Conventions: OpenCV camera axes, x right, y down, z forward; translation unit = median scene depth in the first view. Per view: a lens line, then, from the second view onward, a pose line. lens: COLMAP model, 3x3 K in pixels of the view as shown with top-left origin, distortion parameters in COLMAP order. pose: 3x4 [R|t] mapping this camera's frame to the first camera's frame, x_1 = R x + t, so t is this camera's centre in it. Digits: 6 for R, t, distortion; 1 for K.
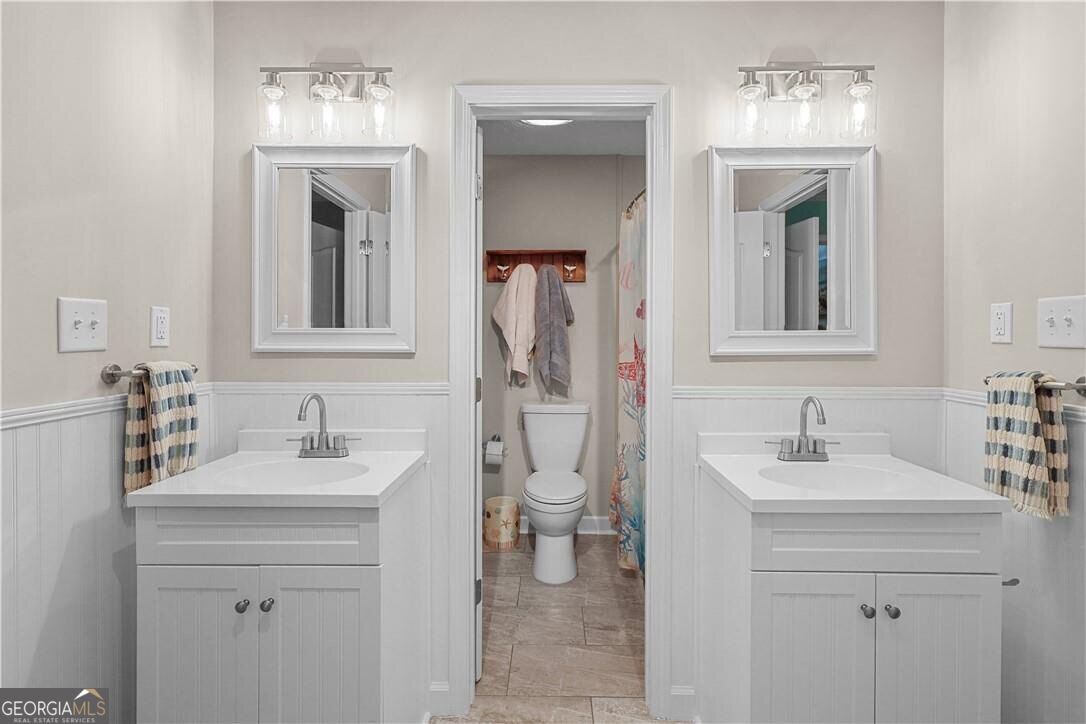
lens RADIAL K [[519.0, 0, 547.1], [0, 519.0, 333.8], [0, 0, 1]] dist [0.003843, -0.000488]
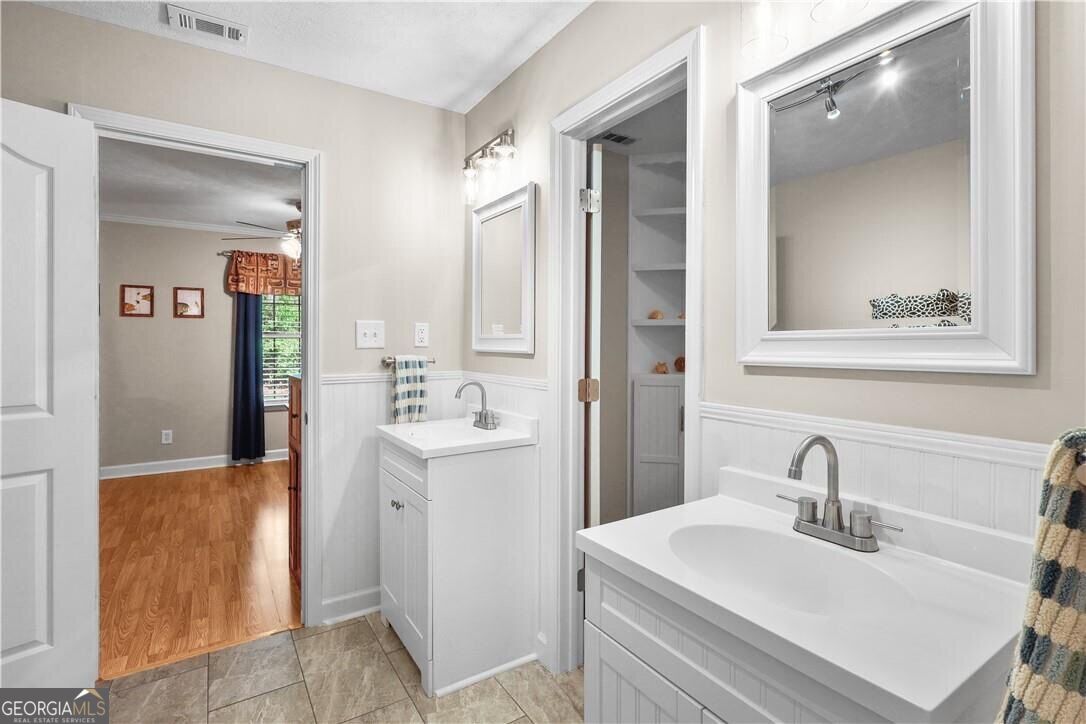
lens RADIAL K [[519.0, 0, 552.8], [0, 519.0, 343.6], [0, 0, 1]] dist [0.003843, -0.000488]
pose [[0.561729, 0.002894, -0.827316, 0.883345], [0.005174, 0.999962, 0.007011, 0.004796], [0.827305, -0.008219, 0.561692, 0.407301]]
